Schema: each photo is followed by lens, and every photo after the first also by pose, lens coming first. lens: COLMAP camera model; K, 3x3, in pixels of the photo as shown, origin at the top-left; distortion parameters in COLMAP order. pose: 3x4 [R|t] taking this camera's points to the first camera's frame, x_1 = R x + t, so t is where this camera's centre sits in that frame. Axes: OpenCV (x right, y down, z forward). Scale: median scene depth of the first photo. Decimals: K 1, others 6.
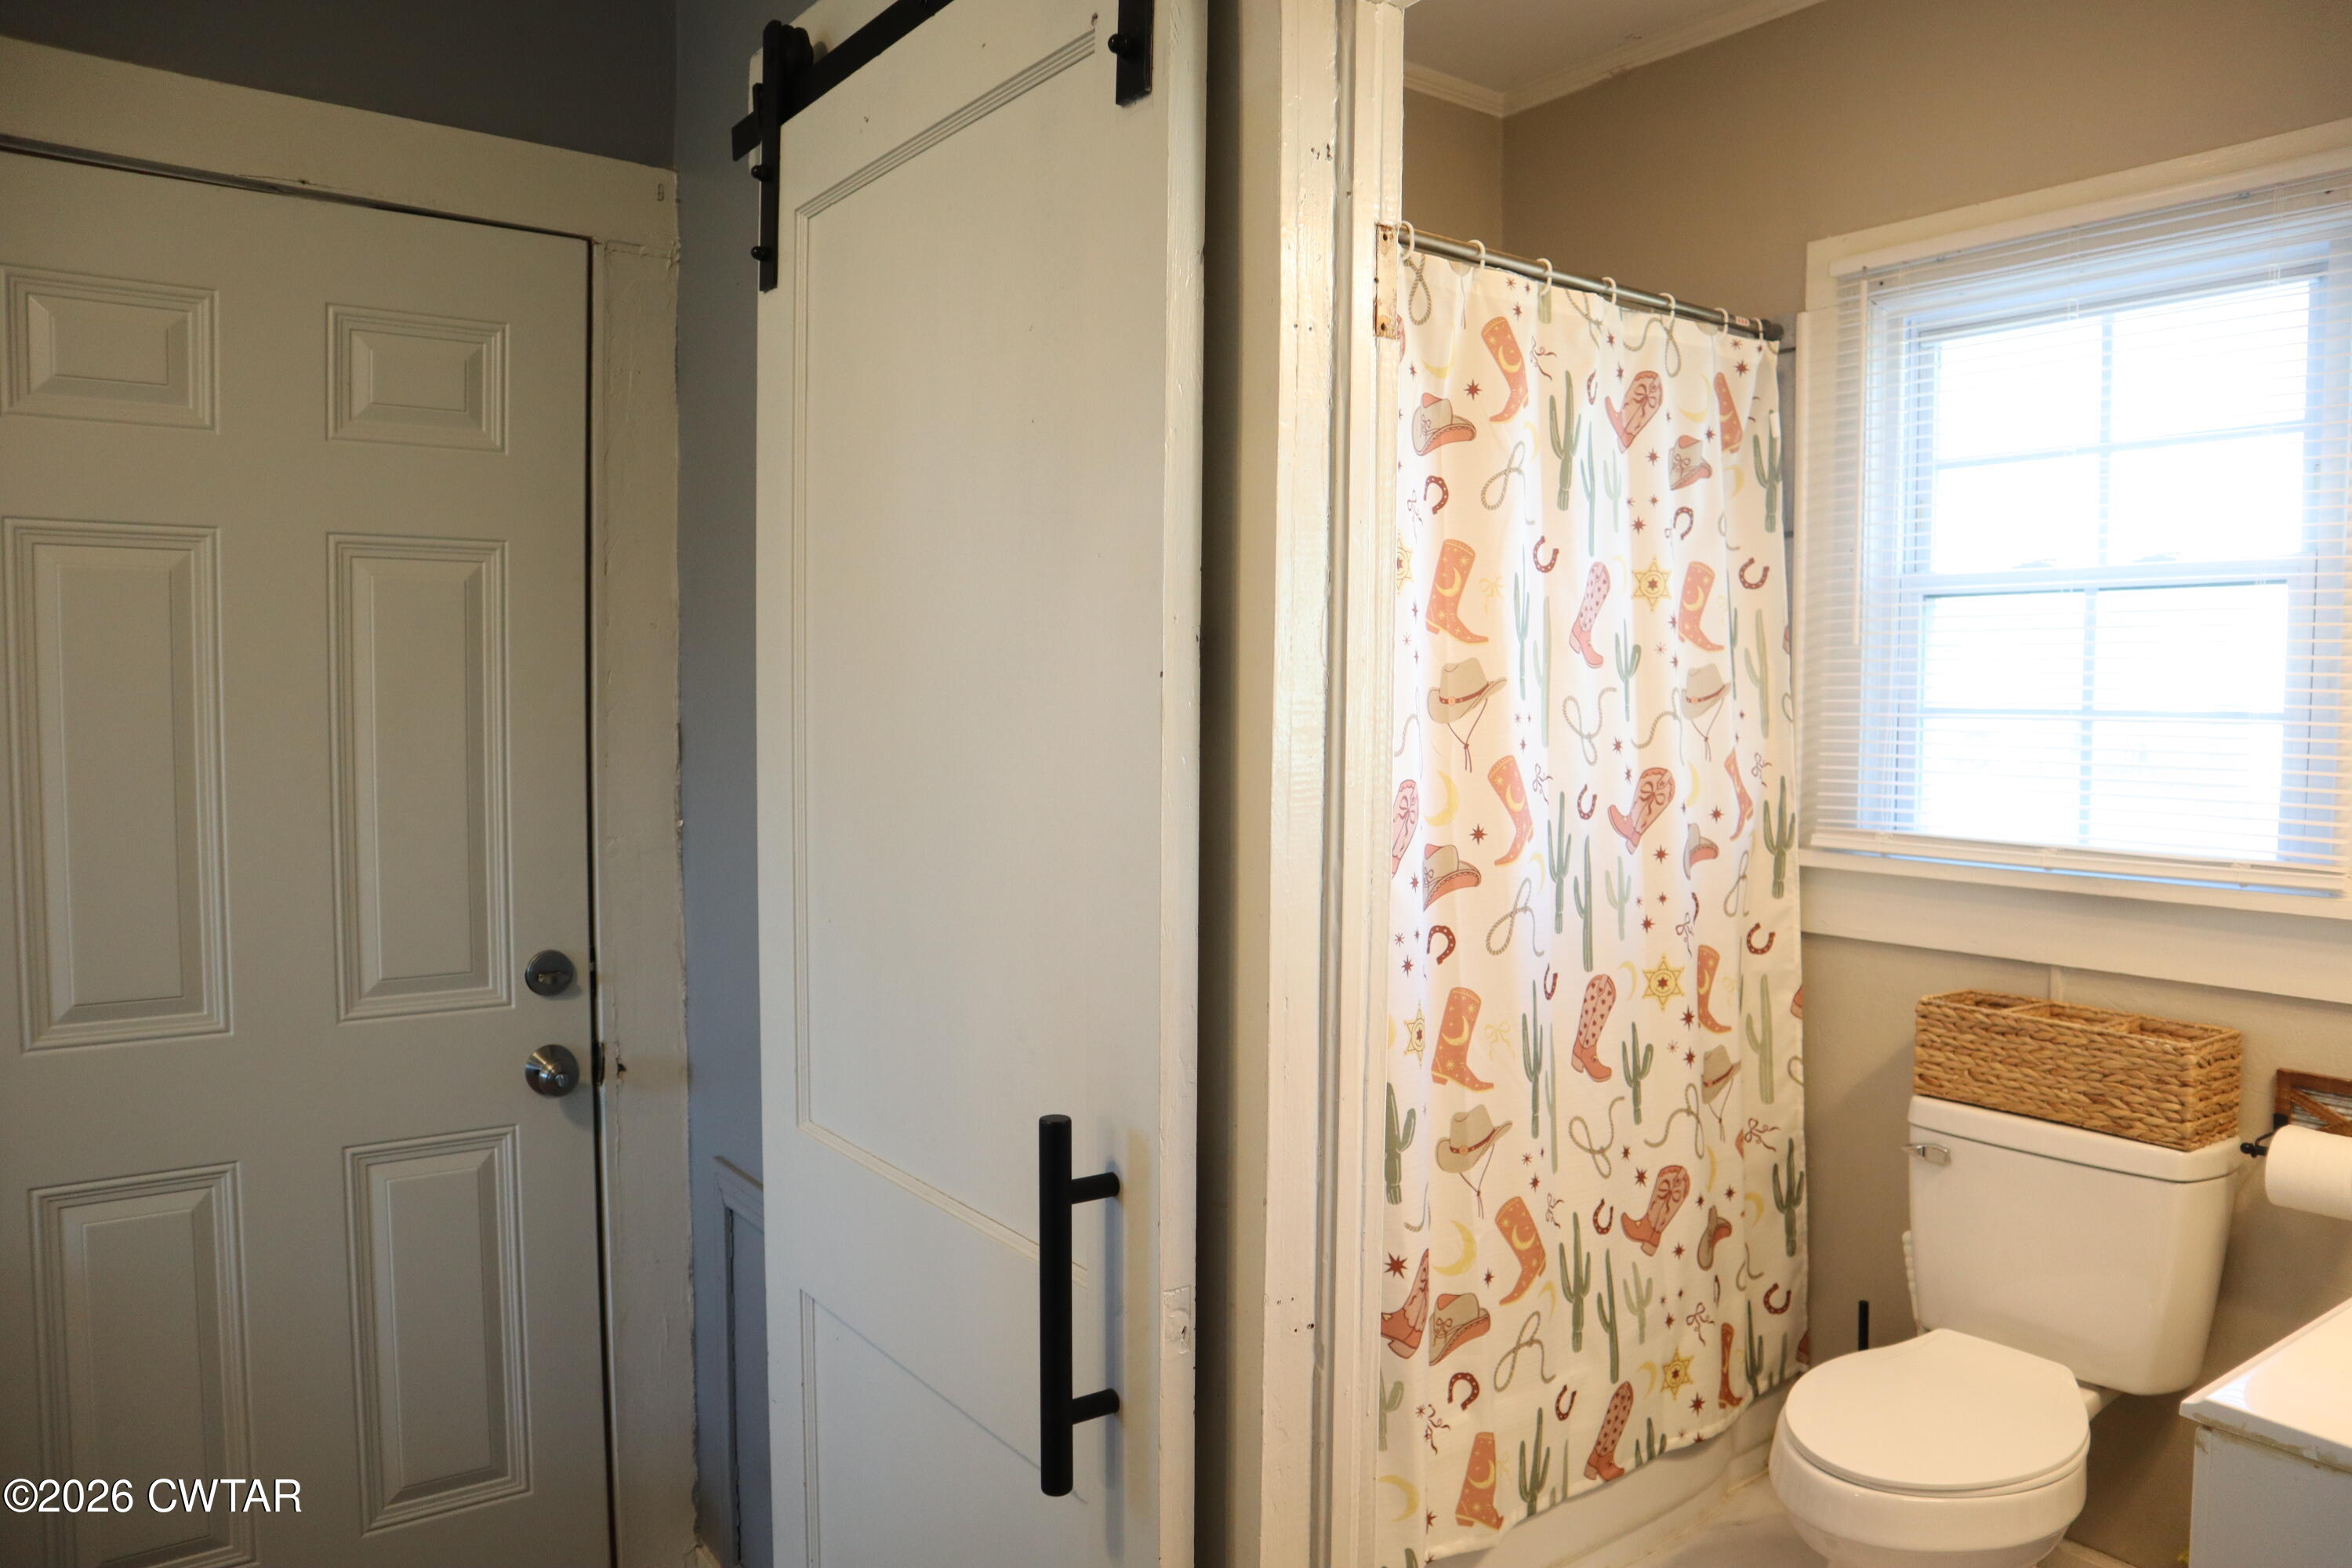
lens RADIAL K [[1642.0, 0, 1159.8], [0, 1642.0, 783.2], [0, 0, 1]] dist [-0.121545, 0.077804]
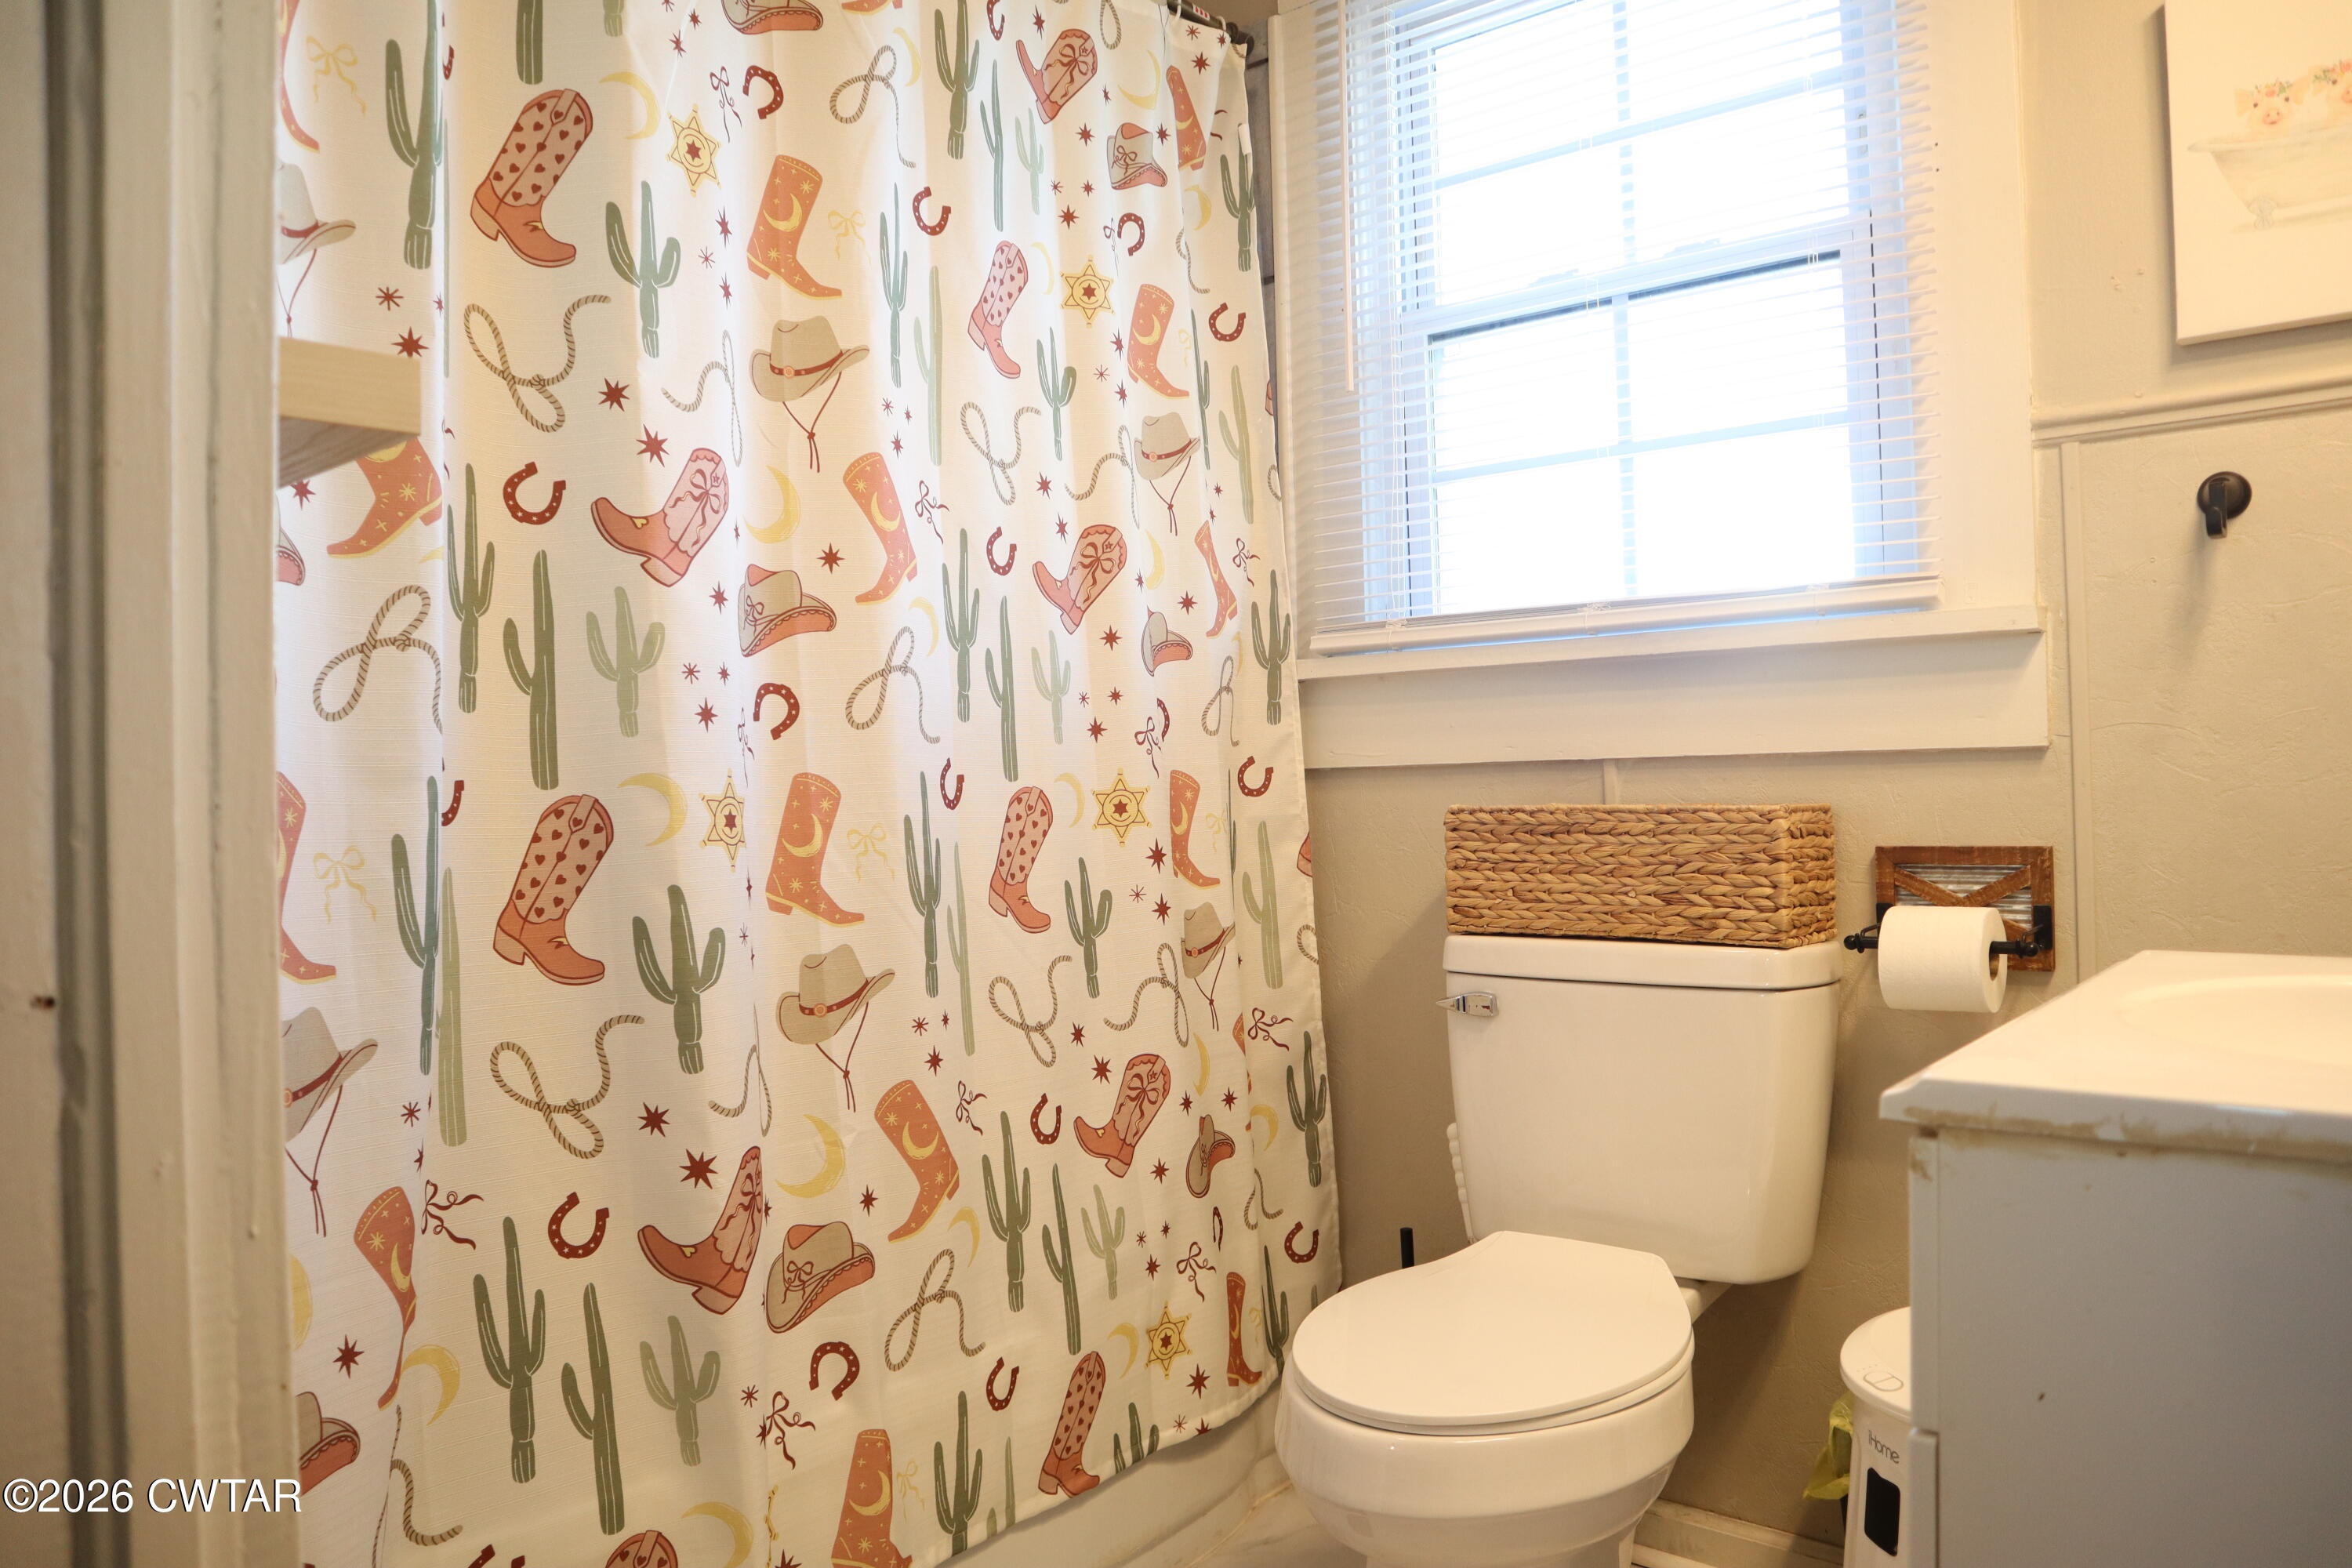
lens RADIAL K [[1642.0, 0, 1159.1], [0, 1642.0, 774.5], [0, 0, 1]] dist [-0.121545, 0.077804]
pose [[0.967889, -0.021338, 0.250471, 0.144978], [0.038908, 0.997100, -0.065407, 0.165594], [-0.248349, 0.073052, 0.965912, 0.276285]]
